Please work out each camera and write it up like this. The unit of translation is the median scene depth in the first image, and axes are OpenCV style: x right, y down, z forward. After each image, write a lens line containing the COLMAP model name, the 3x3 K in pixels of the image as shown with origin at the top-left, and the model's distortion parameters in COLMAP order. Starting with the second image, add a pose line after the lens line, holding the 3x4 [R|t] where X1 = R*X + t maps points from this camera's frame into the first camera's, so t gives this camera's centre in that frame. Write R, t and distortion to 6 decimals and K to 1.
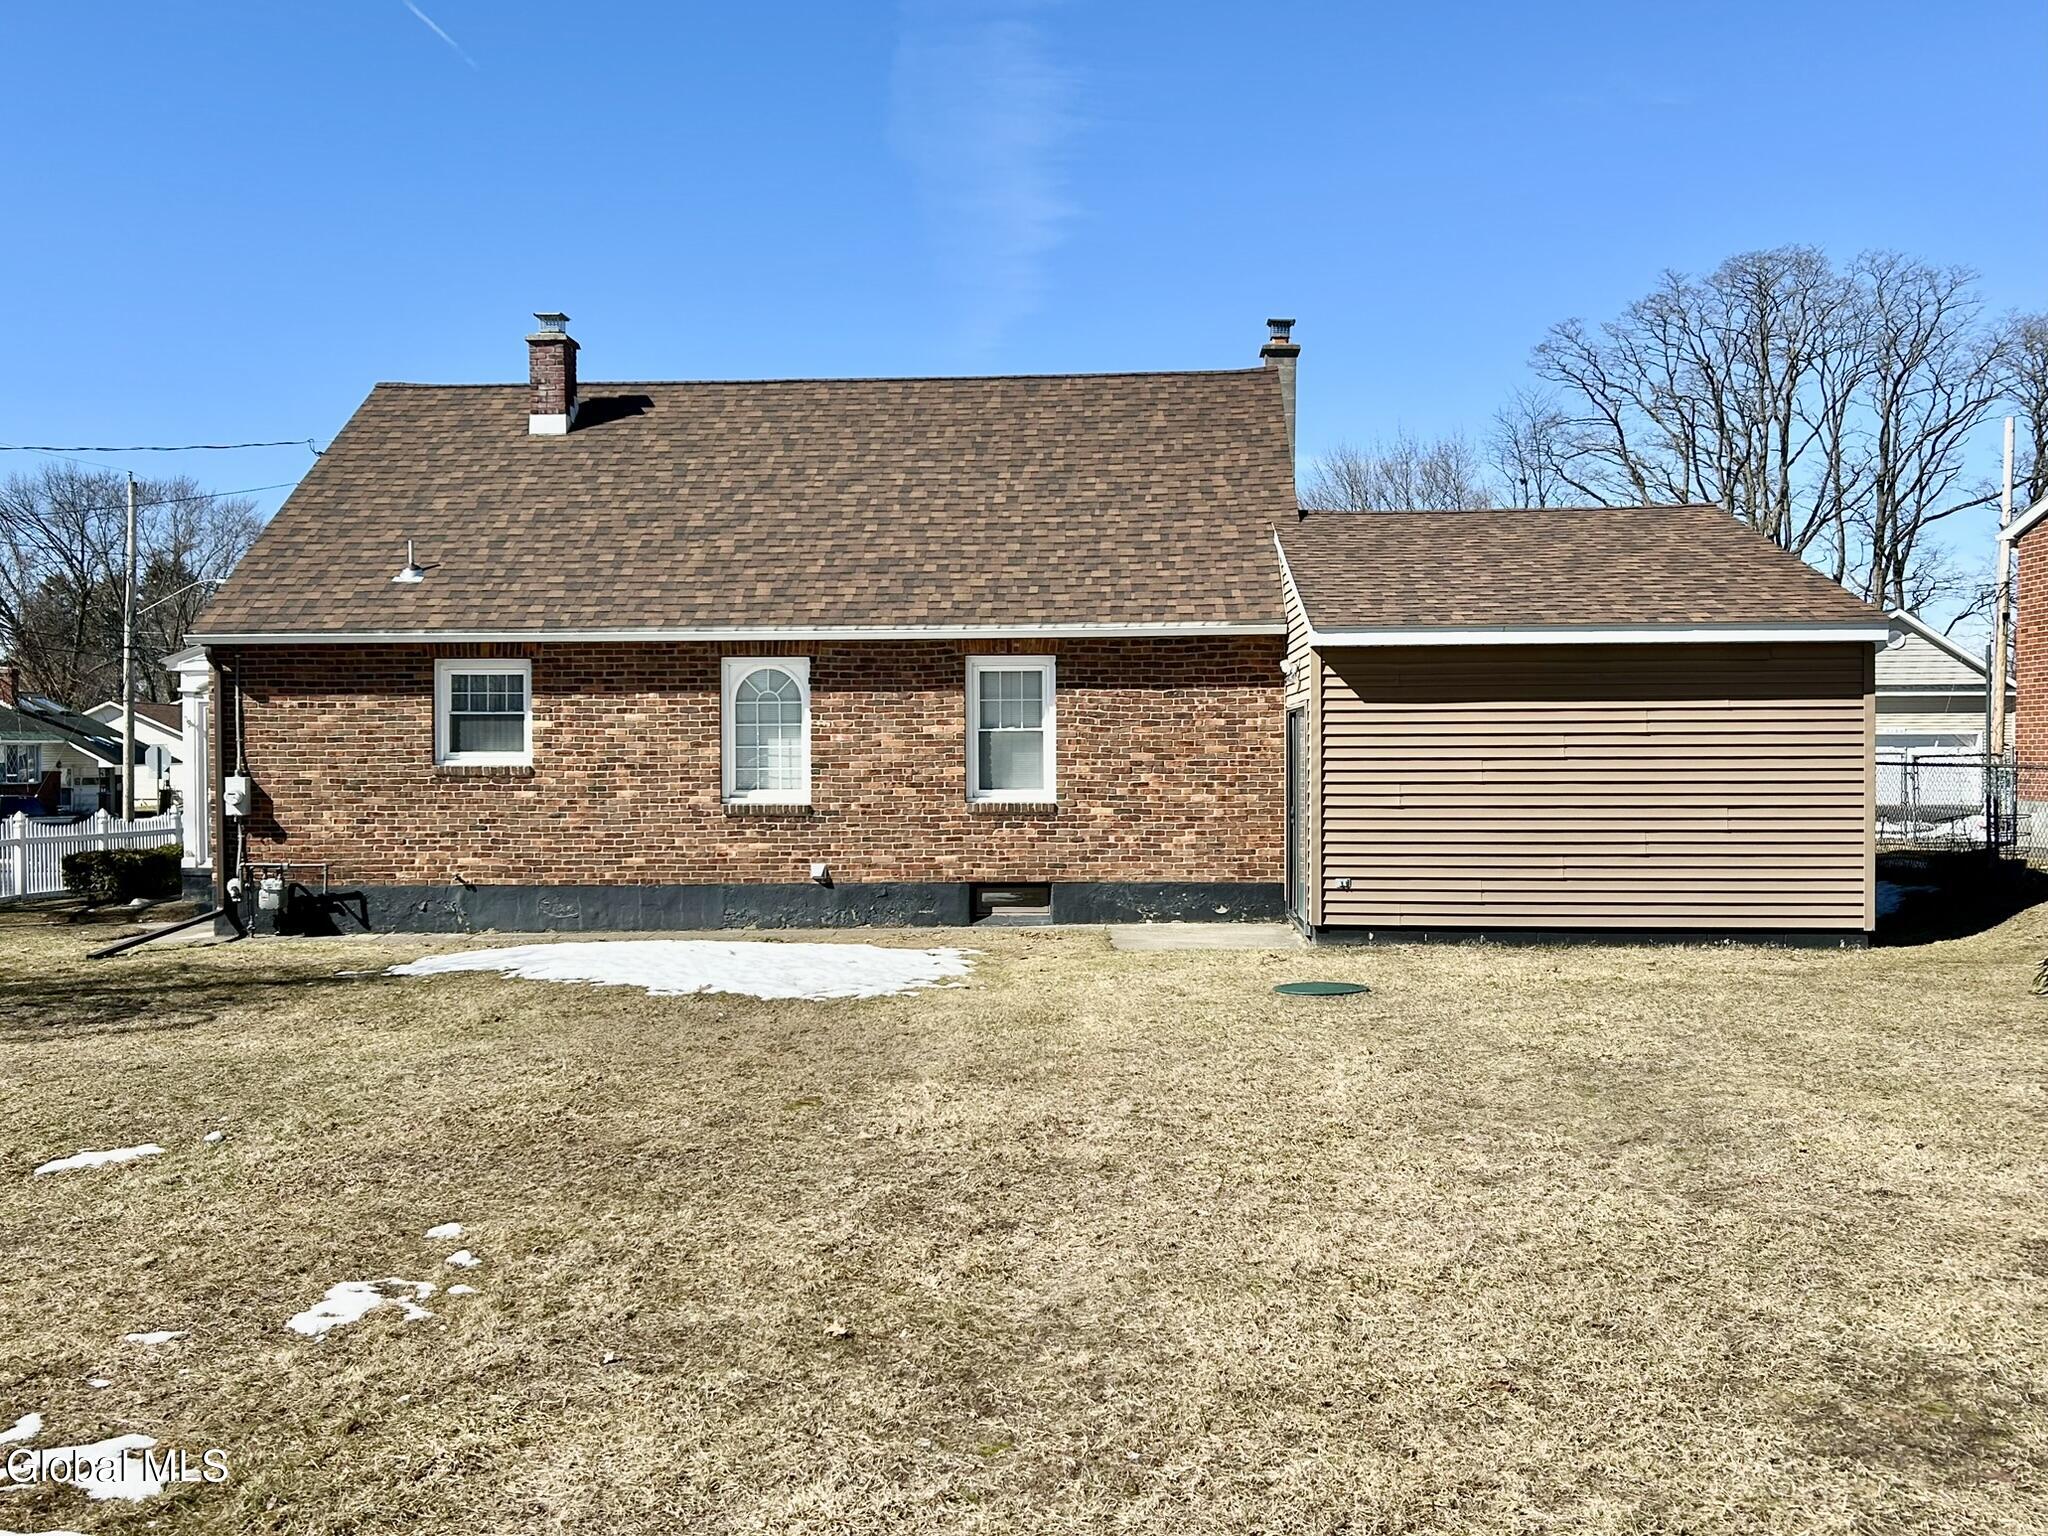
lens RADIAL K [[1724.8, 0, 1023.2], [0, 1724.8, 778.1], [0, 0, 1]] dist [0.037905, -0.004557]
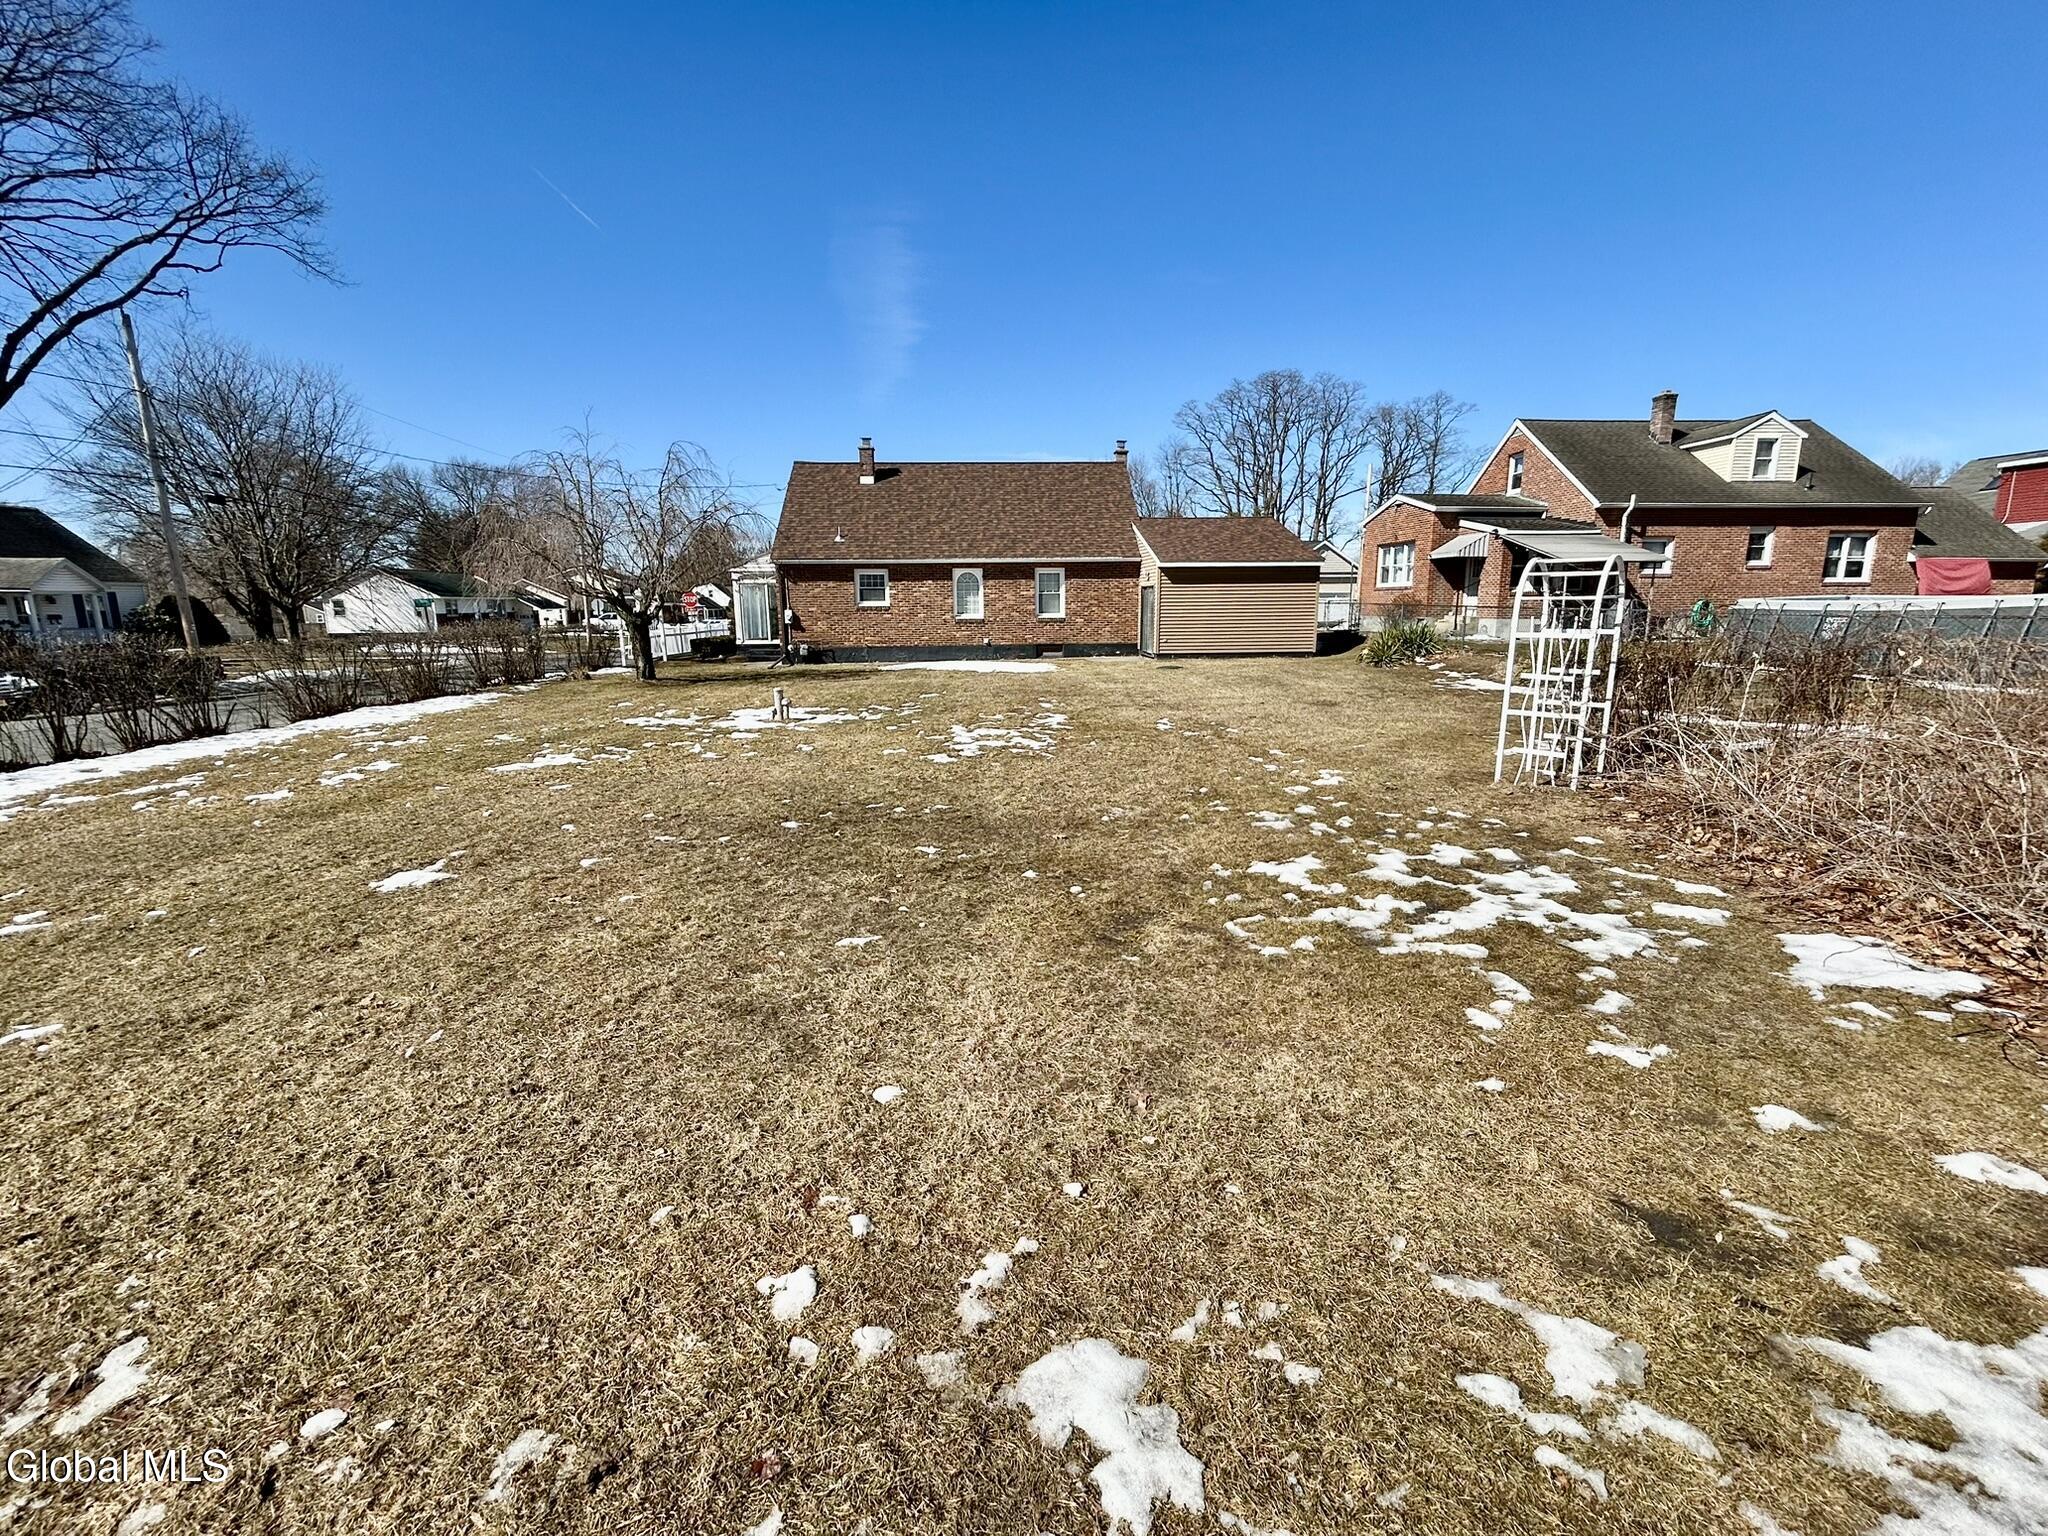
lens RADIAL K [[819.6, 0, 1026.6], [0, 819.6, 761.5], [0, 0, 1]] dist [0.001309, 0.000373]
pose [[0.991779, -0.027843, 0.124894, -0.232739], [0.005425, 0.984311, 0.176356, 0.009018], [-0.127845, -0.174229, 0.976371, -0.445492]]
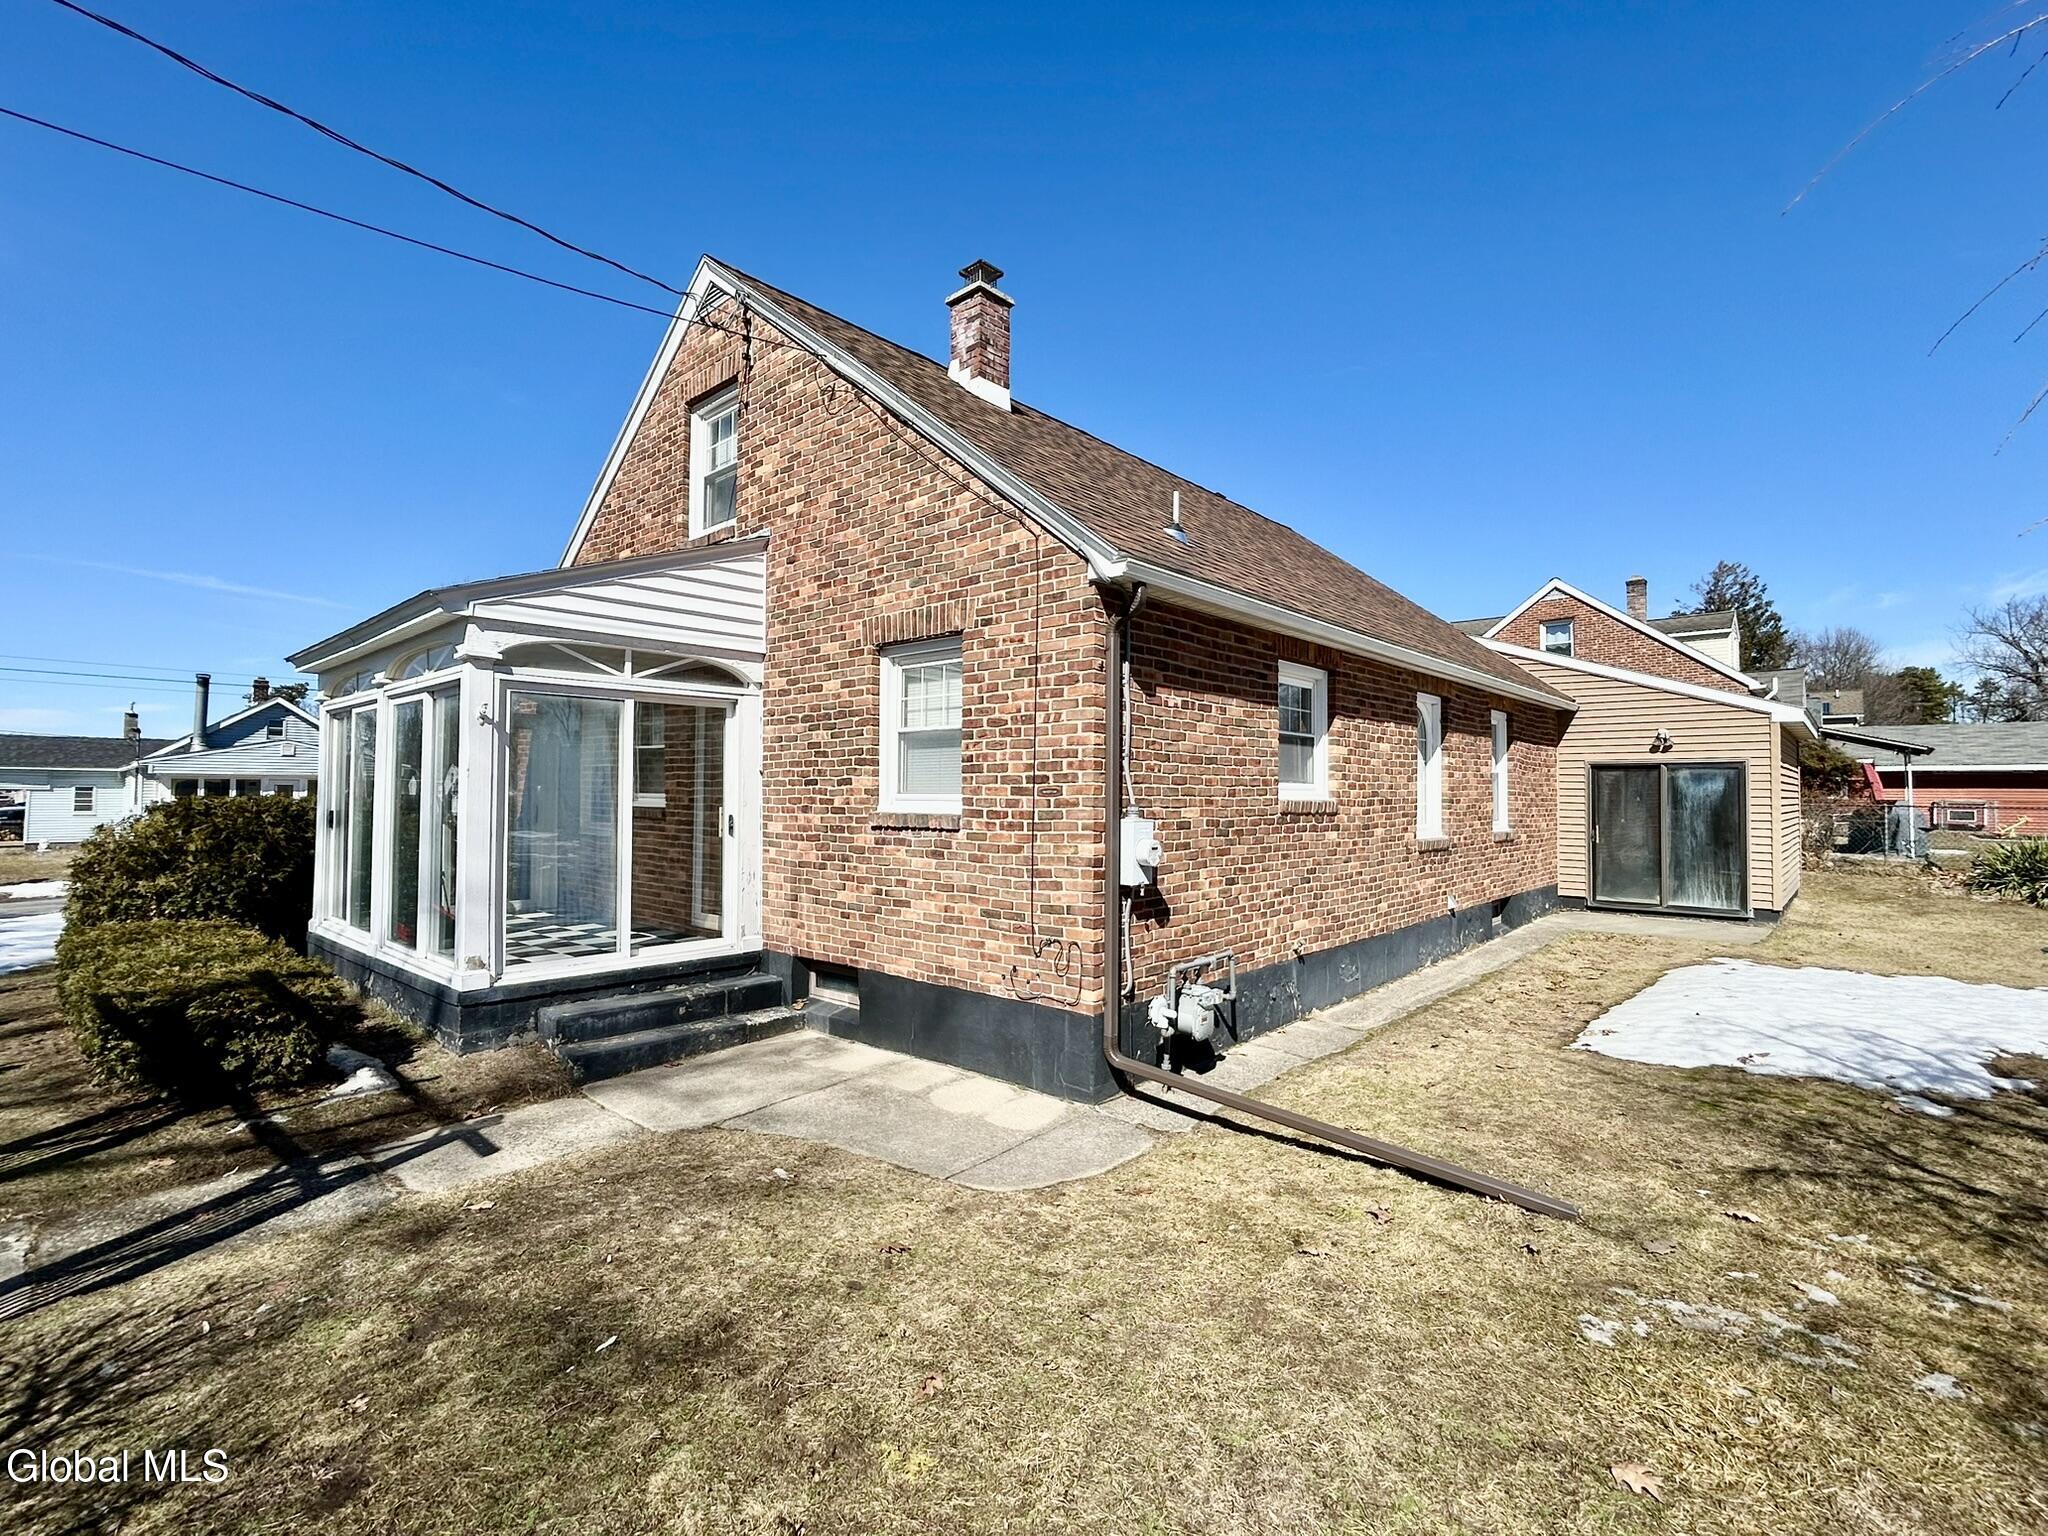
lens RADIAL K [[906.9, 0, 1025.8], [0, 906.9, 760.8], [0, 0, 1]] dist [0.002579, 0.000049]
pose [[0.644991, 0.034426, 0.763415, -0.706599], [-0.004153, 0.999128, -0.041547, -0.007332], [-0.764179, 0.023627, 0.644571, 0.829473]]
